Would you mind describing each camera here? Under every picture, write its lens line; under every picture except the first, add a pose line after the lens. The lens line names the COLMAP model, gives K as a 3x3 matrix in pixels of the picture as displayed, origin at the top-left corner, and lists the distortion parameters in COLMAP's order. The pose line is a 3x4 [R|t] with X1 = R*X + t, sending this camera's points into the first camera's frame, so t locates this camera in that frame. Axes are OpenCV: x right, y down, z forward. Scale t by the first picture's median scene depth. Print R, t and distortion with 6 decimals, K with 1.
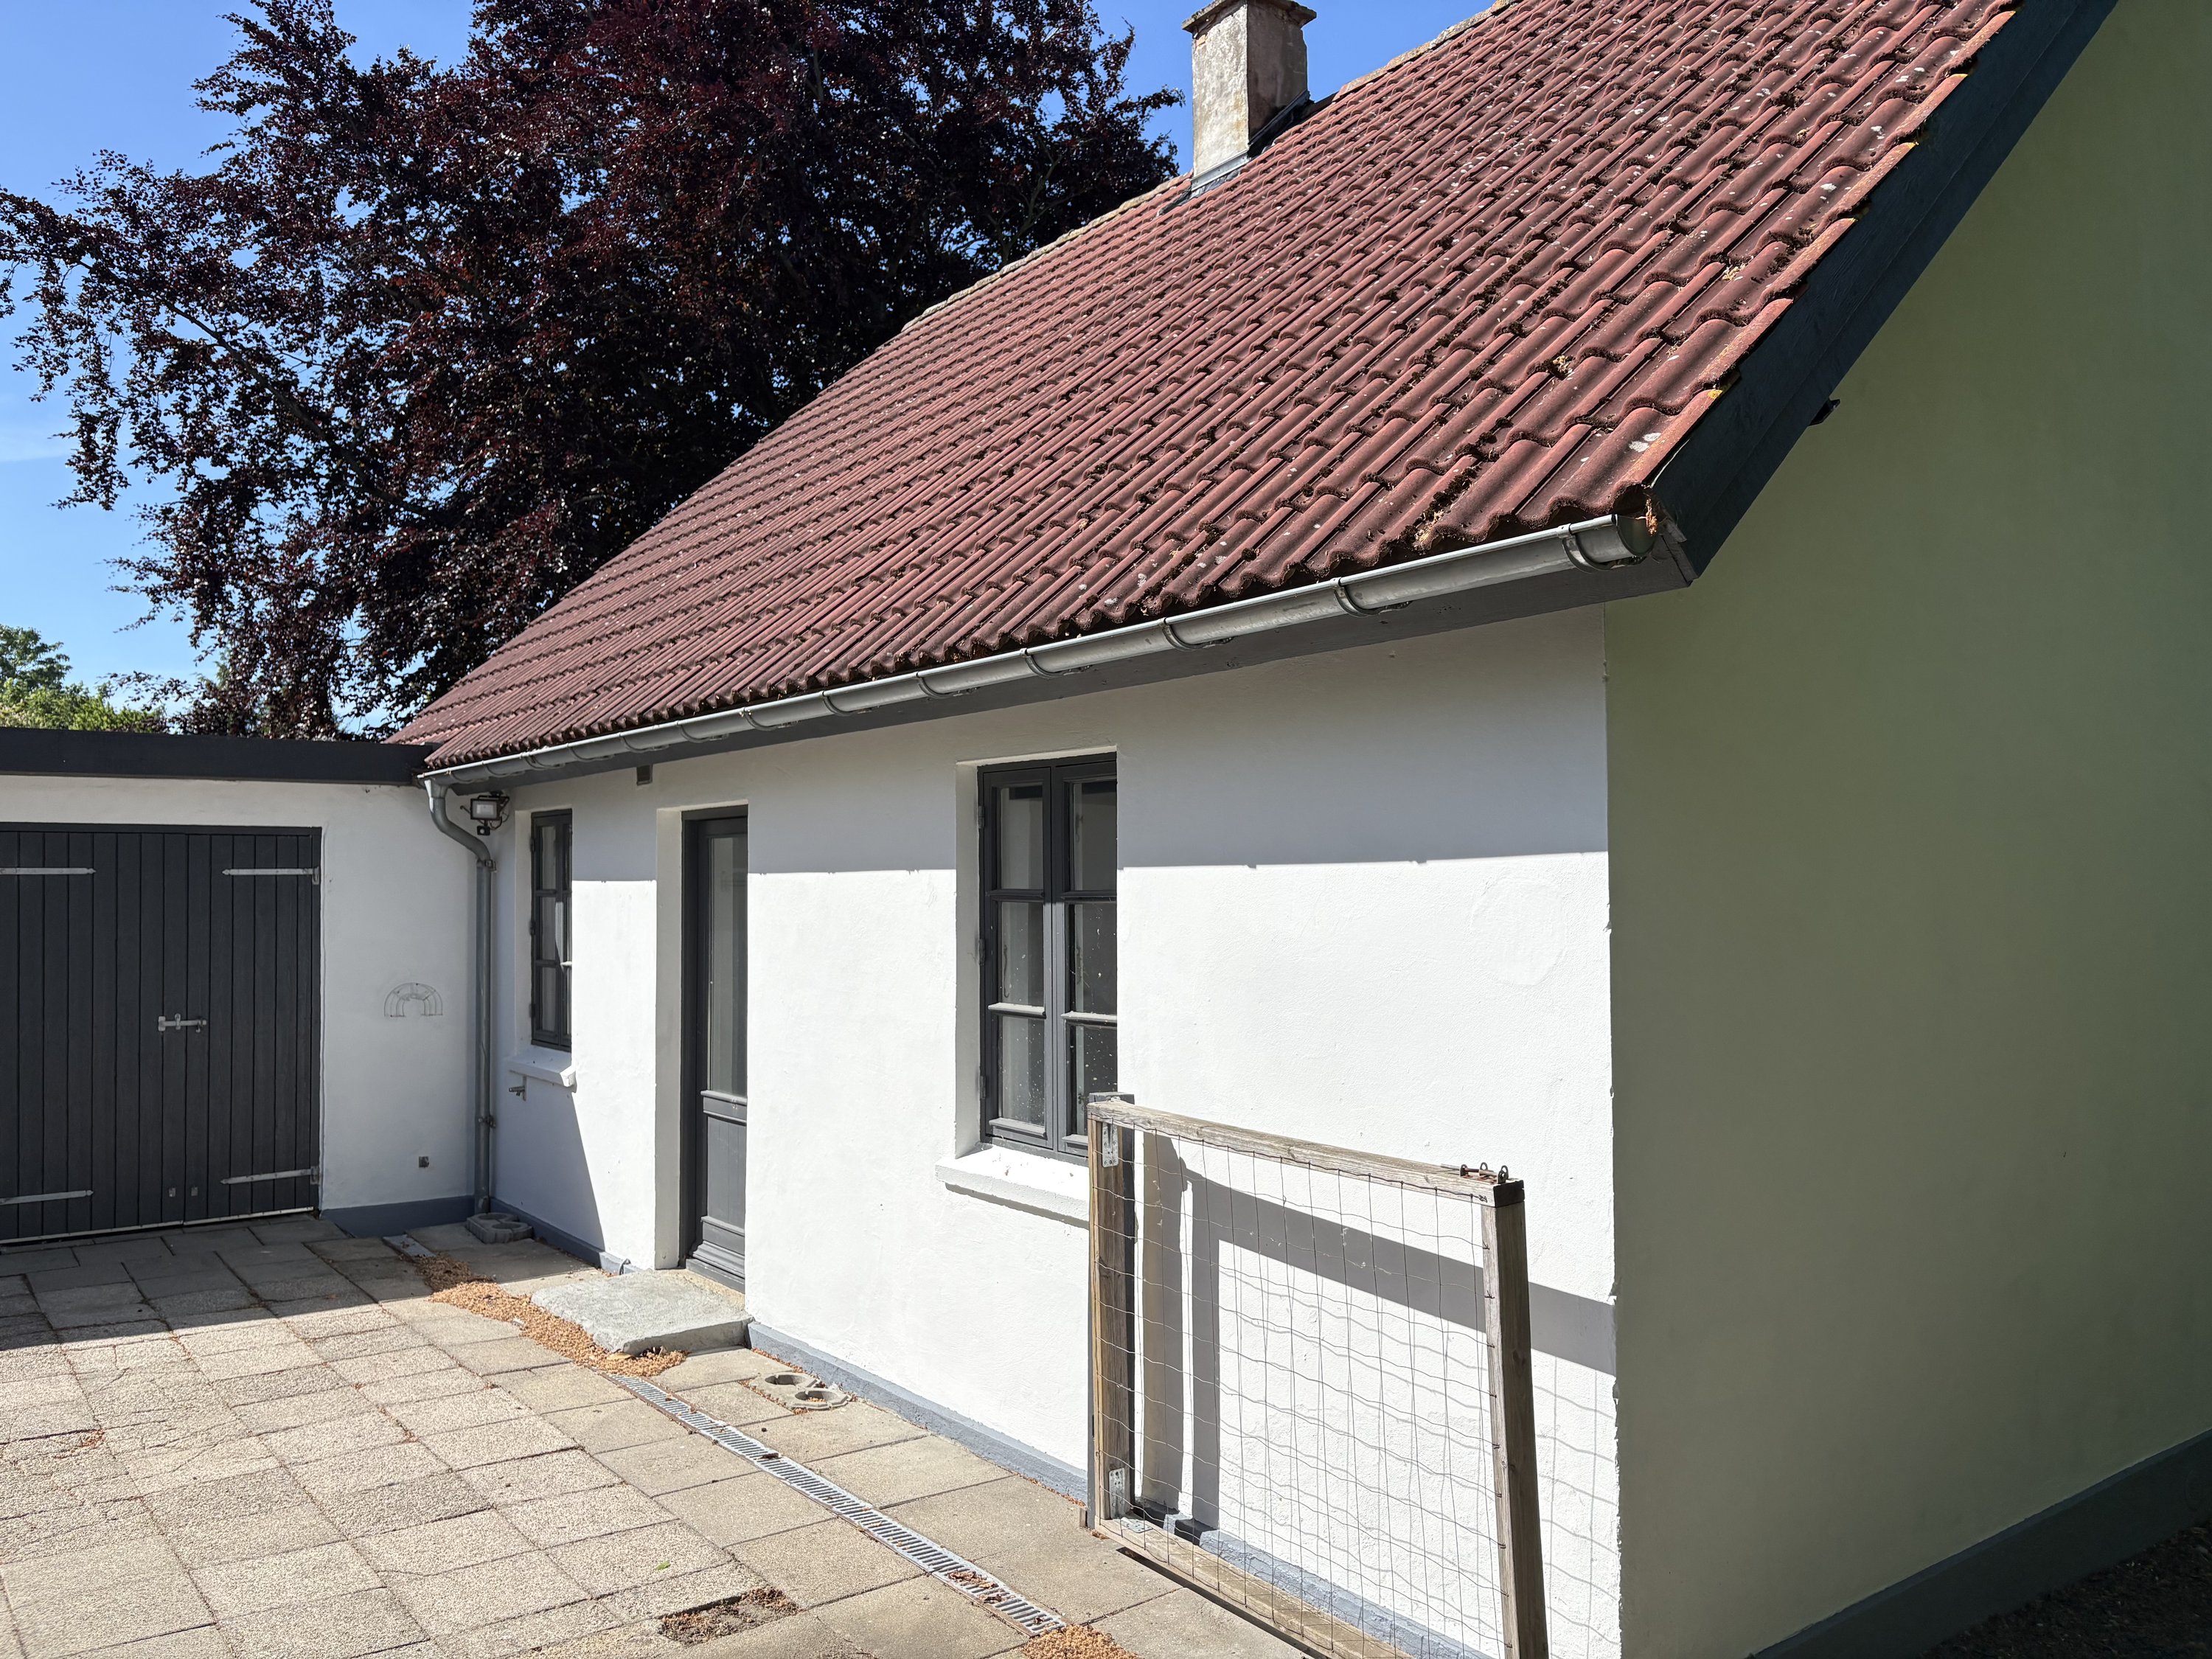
lens RADIAL K [[1670.7, 0, 1106.0], [0, 1670.7, 829.5], [0, 0, 1]] dist [0.076731, -0.096955]
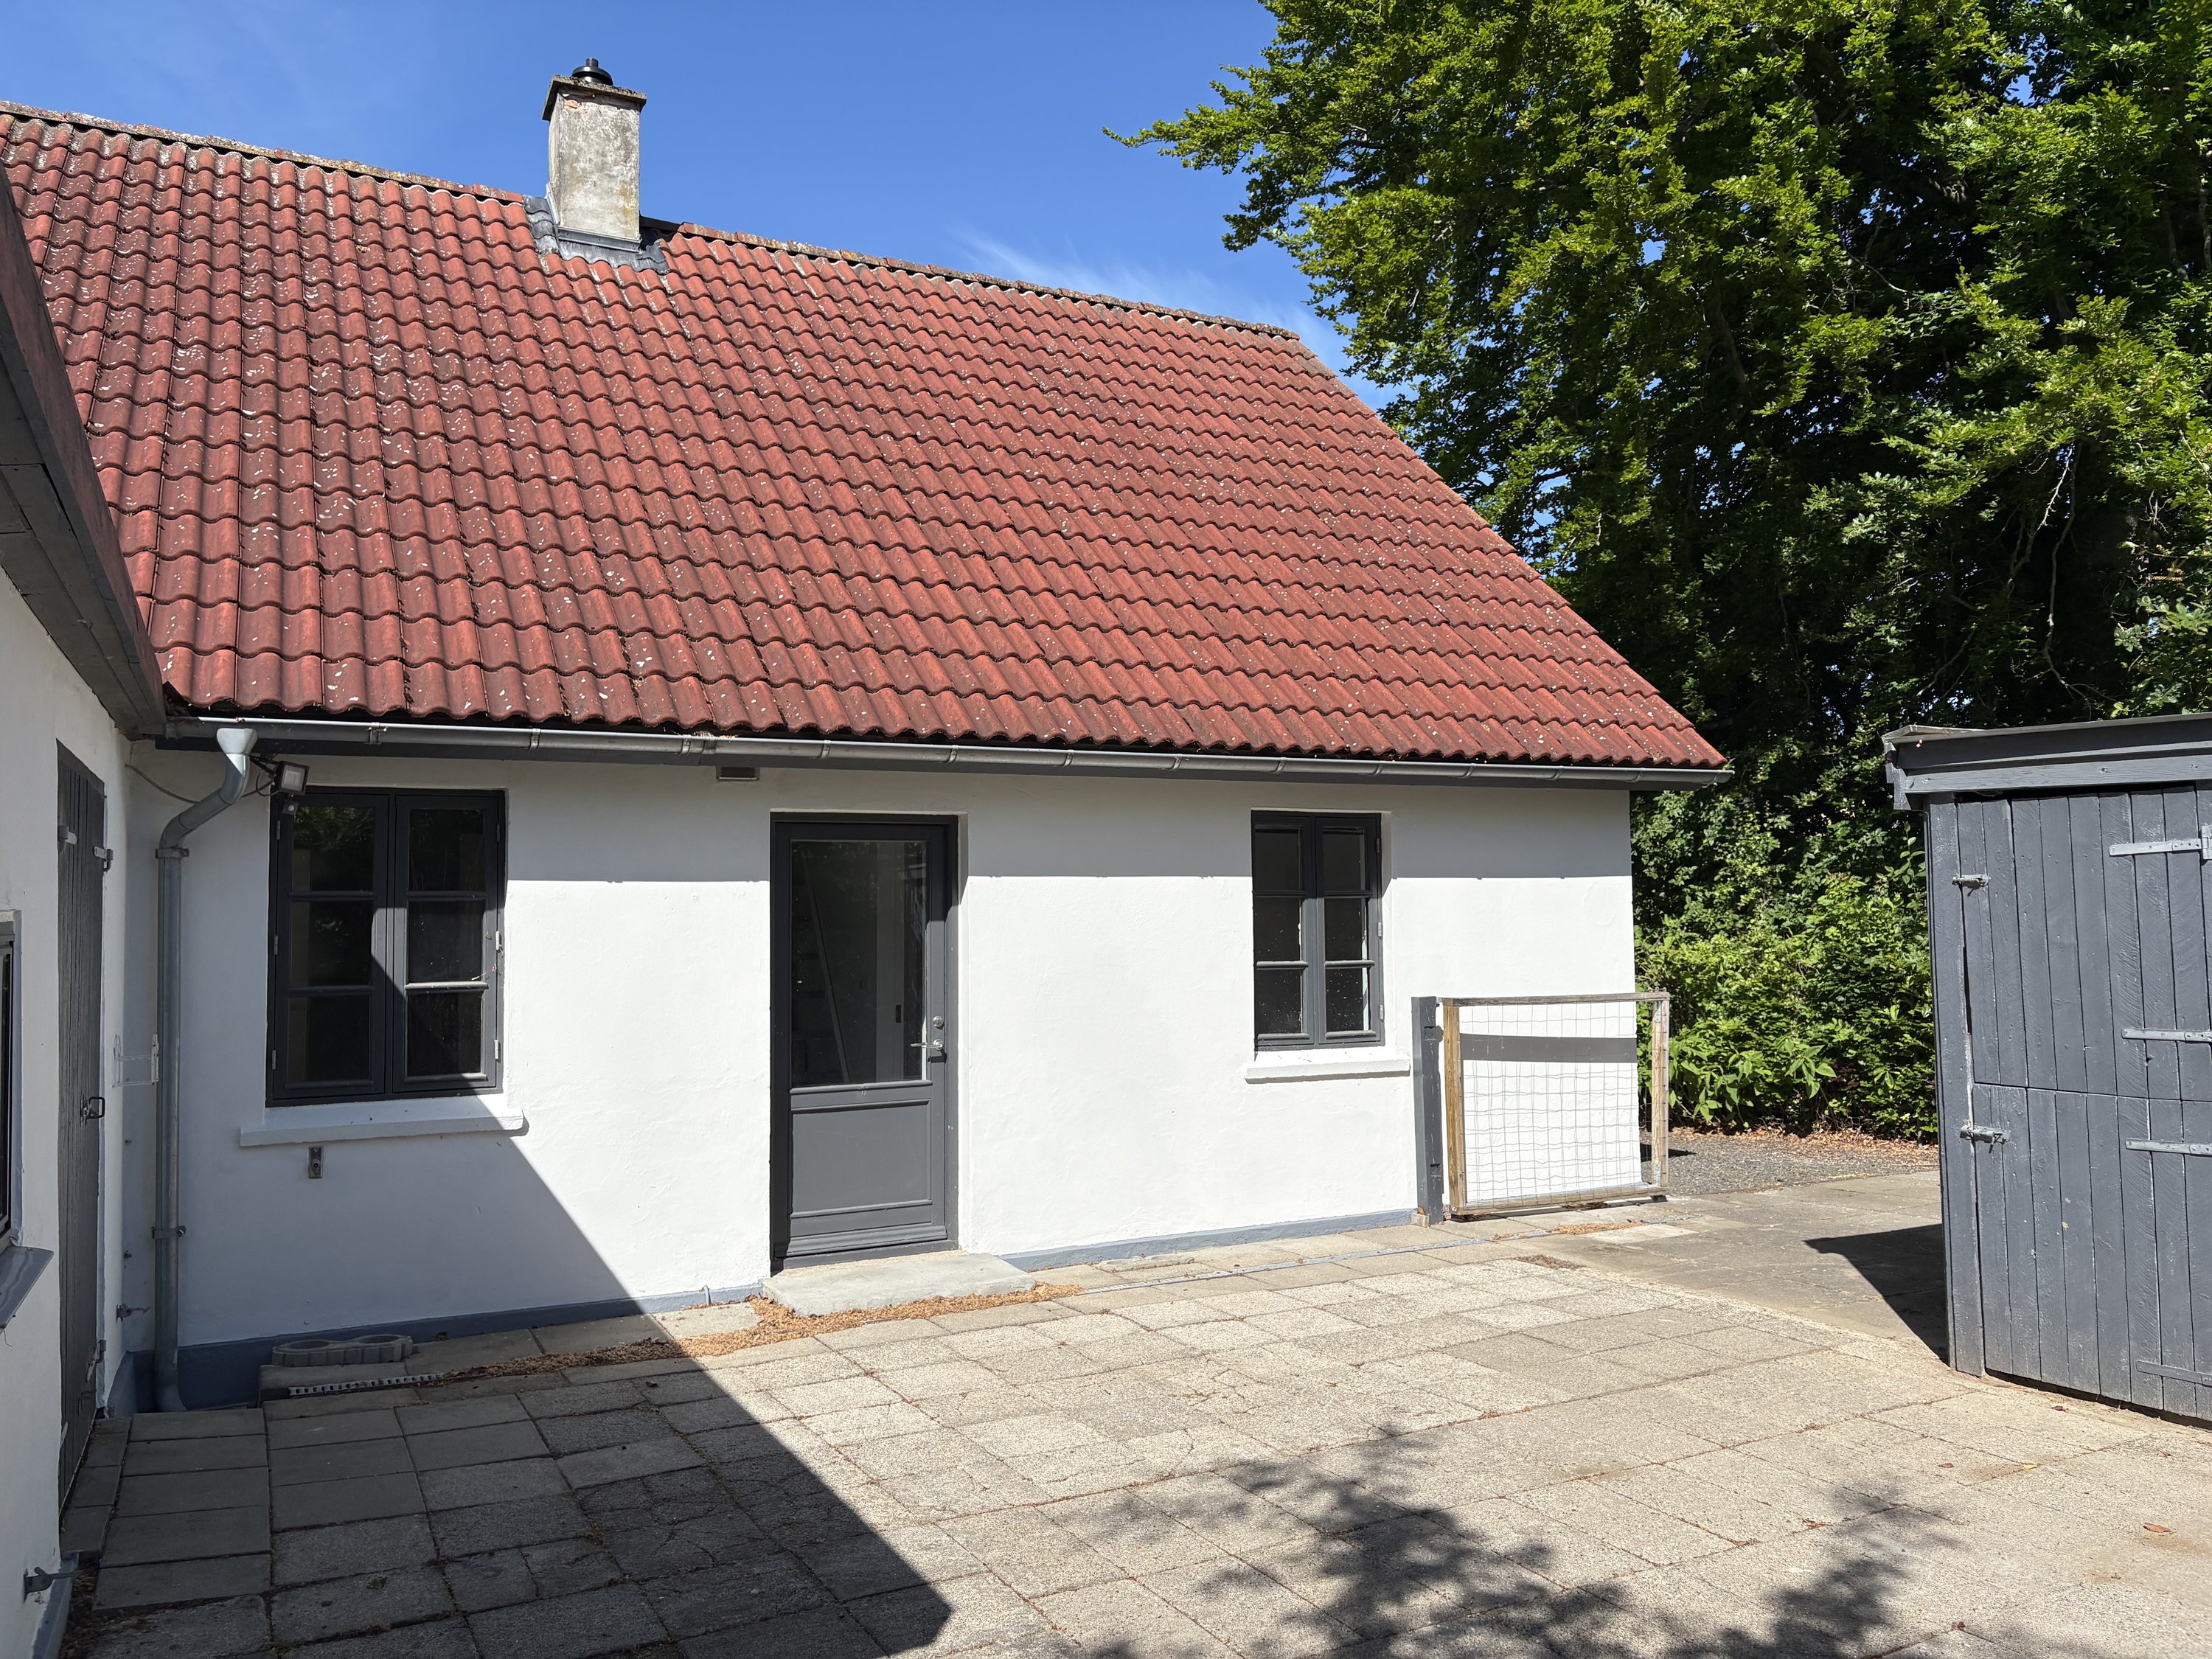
lens RADIAL K [[1670.7, 0, 1106.0], [0, 1670.7, 829.5], [0, 0, 1]] dist [0.076731, -0.096955]
pose [[0.179314, 0.043782, 0.982817, -1.572154], [-0.025614, 0.998878, -0.039824, 0.043859], [-0.983458, -0.018033, 0.180234, 0.821546]]
